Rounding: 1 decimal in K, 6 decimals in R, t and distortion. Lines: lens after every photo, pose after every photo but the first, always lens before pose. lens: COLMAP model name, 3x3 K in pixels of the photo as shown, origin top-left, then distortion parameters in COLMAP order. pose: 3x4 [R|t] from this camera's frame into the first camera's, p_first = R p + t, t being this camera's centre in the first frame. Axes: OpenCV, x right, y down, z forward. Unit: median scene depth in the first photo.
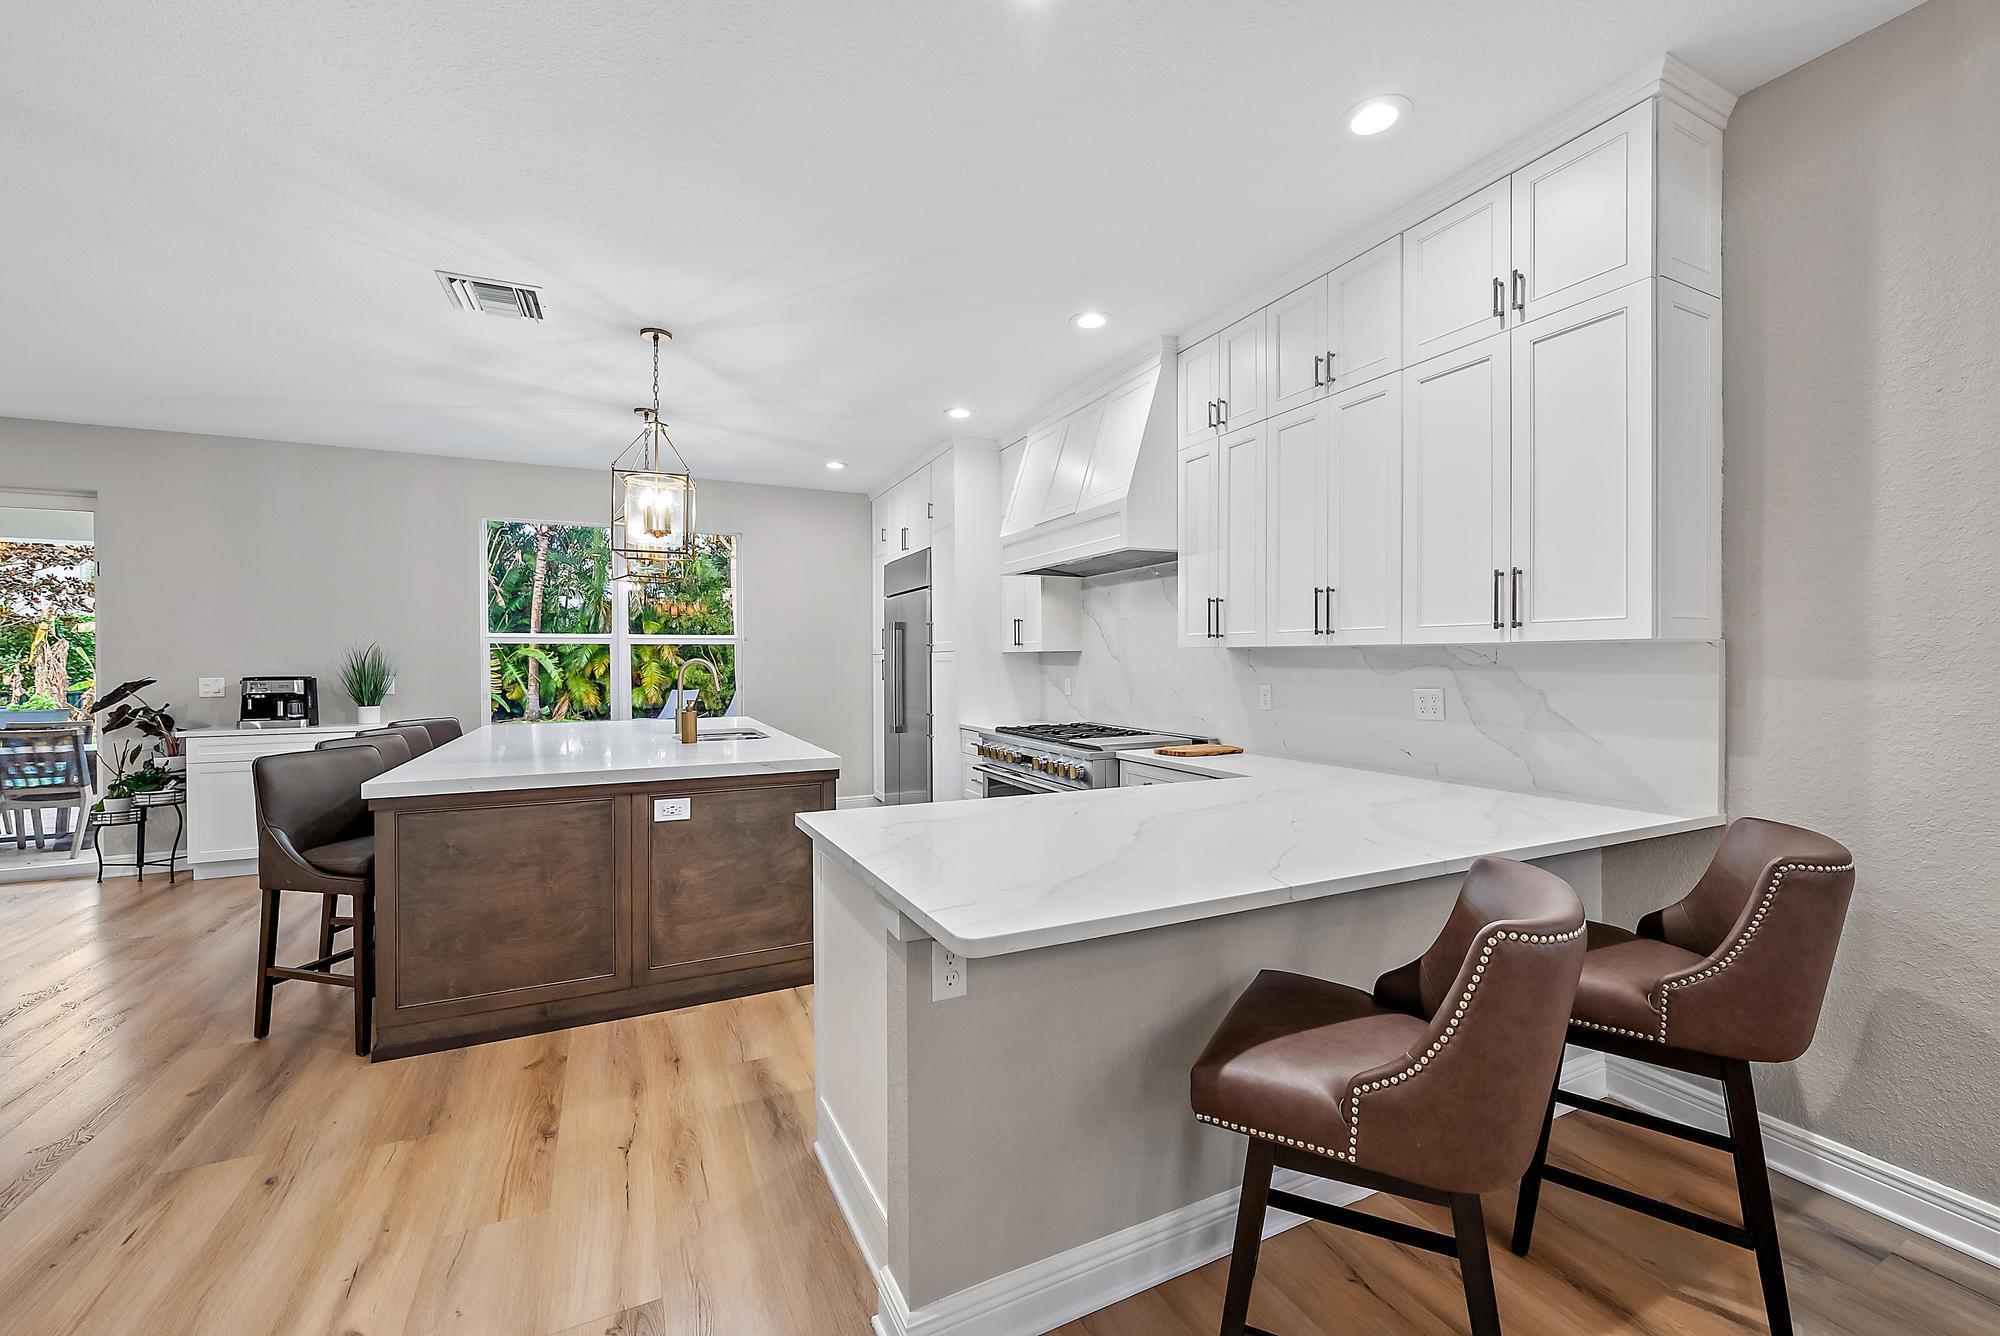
lens RADIAL K [[792.4, 0, 1007.4], [0, 792.4, 665.3], [0, 0, 1]] dist [-0.000483, 0.000225]
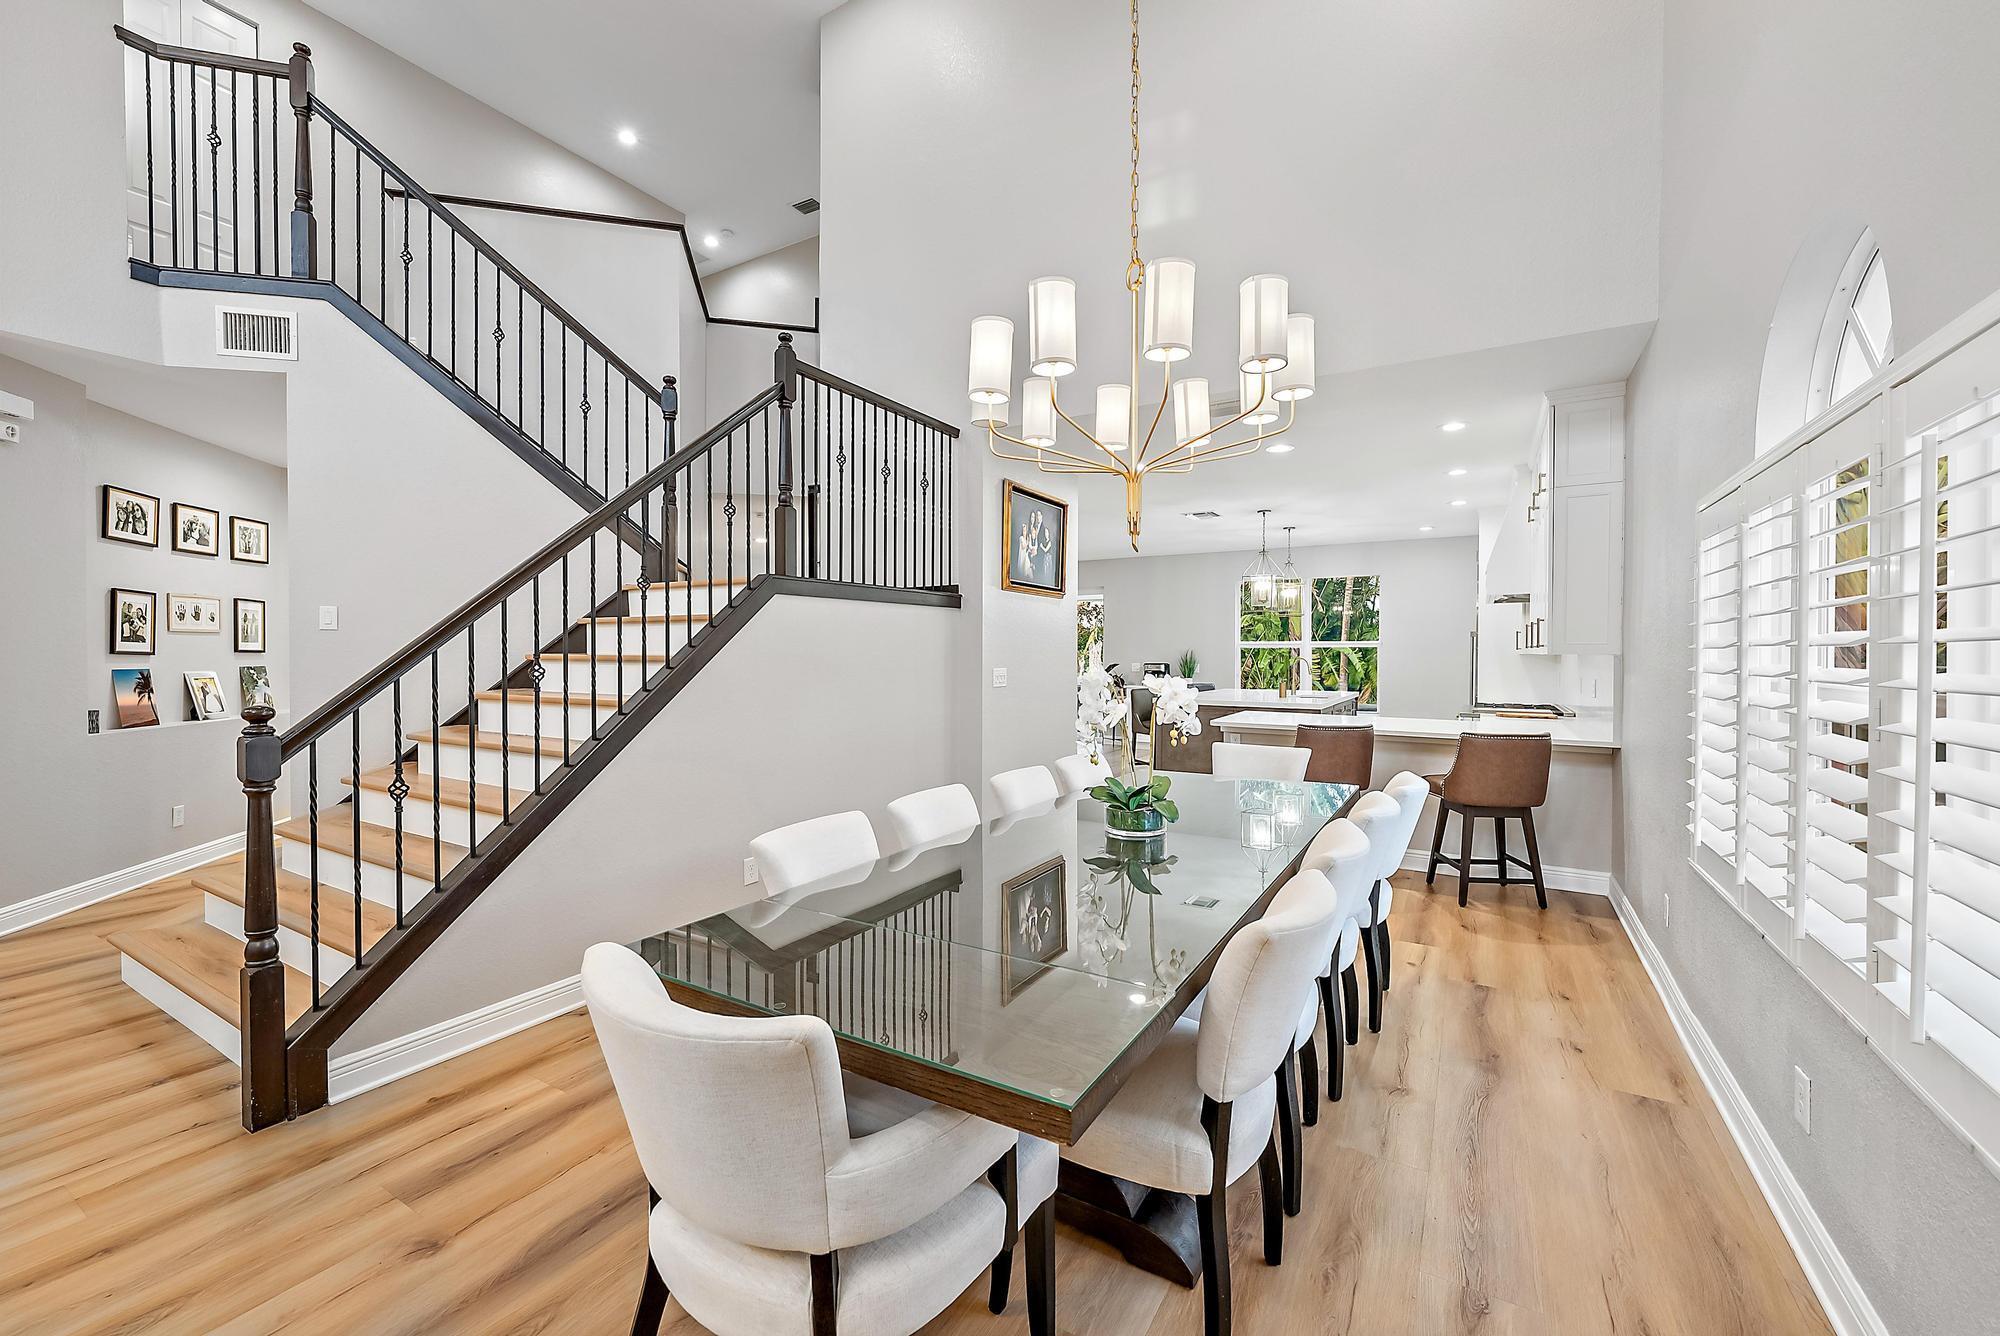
lens RADIAL K [[792.4, 0, 1007.4], [0, 792.4, 665.3], [0, 0, 1]] dist [-0.000483, 0.000225]
pose [[0.547408, 0.016849, -0.836696, 0.790391], [-0.010218, 0.999857, 0.013450, -0.005479], [0.836803, 0.001186, 0.547502, -0.631321]]
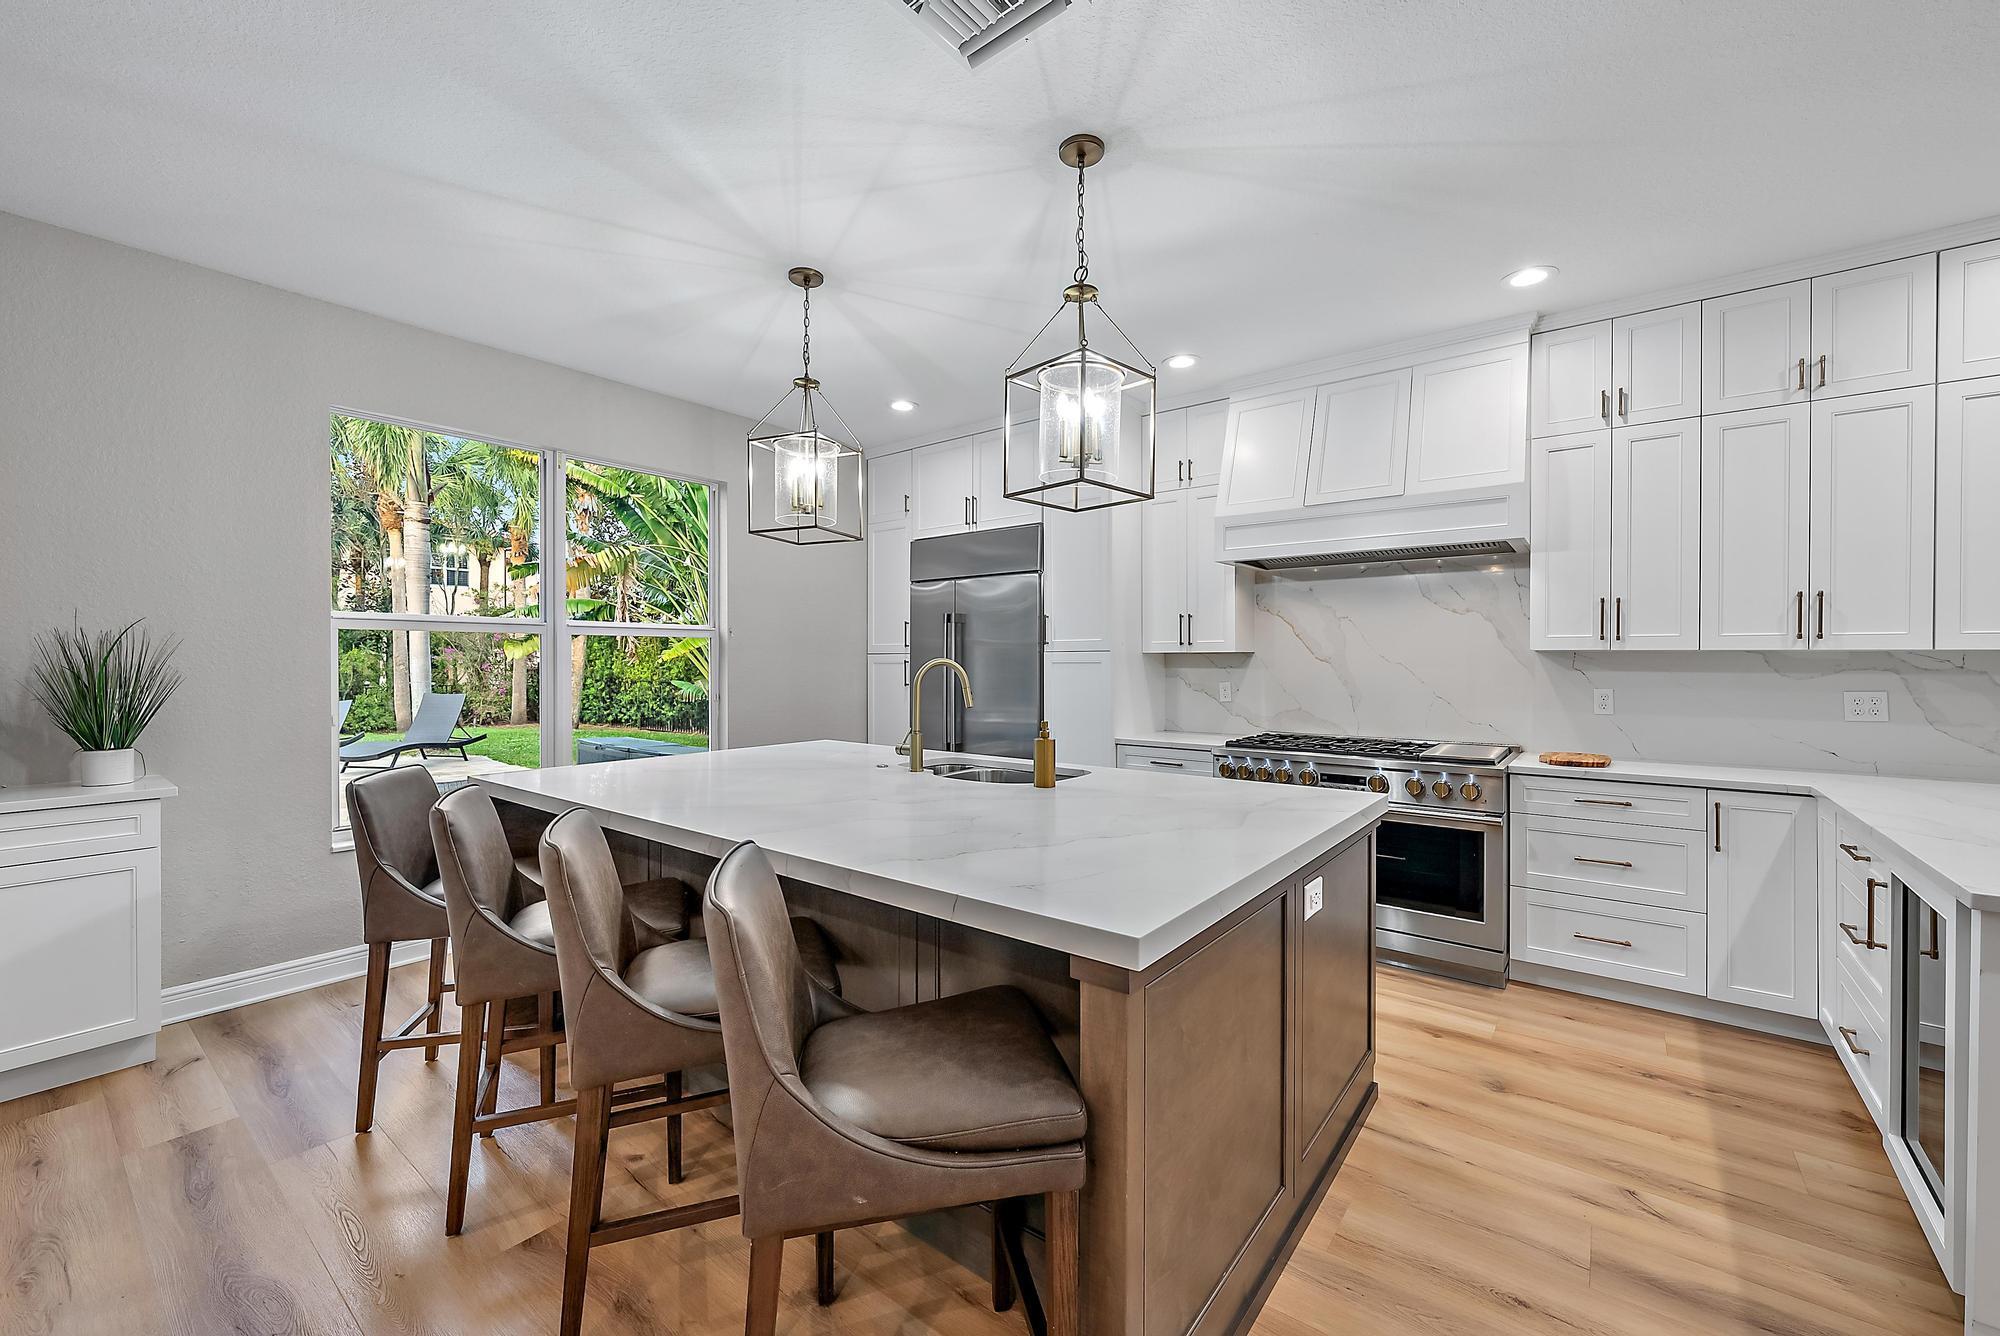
lens RADIAL K [[792.4, 0, 1007.4], [0, 792.4, 665.3], [0, 0, 1]] dist [-0.000483, 0.000225]
pose [[0.896512, 0.001461, 0.443016, -0.595487], [-0.001319, 0.999999, -0.000630, -0.002322], [-0.443017, -0.000019, 0.896513, 0.347435]]
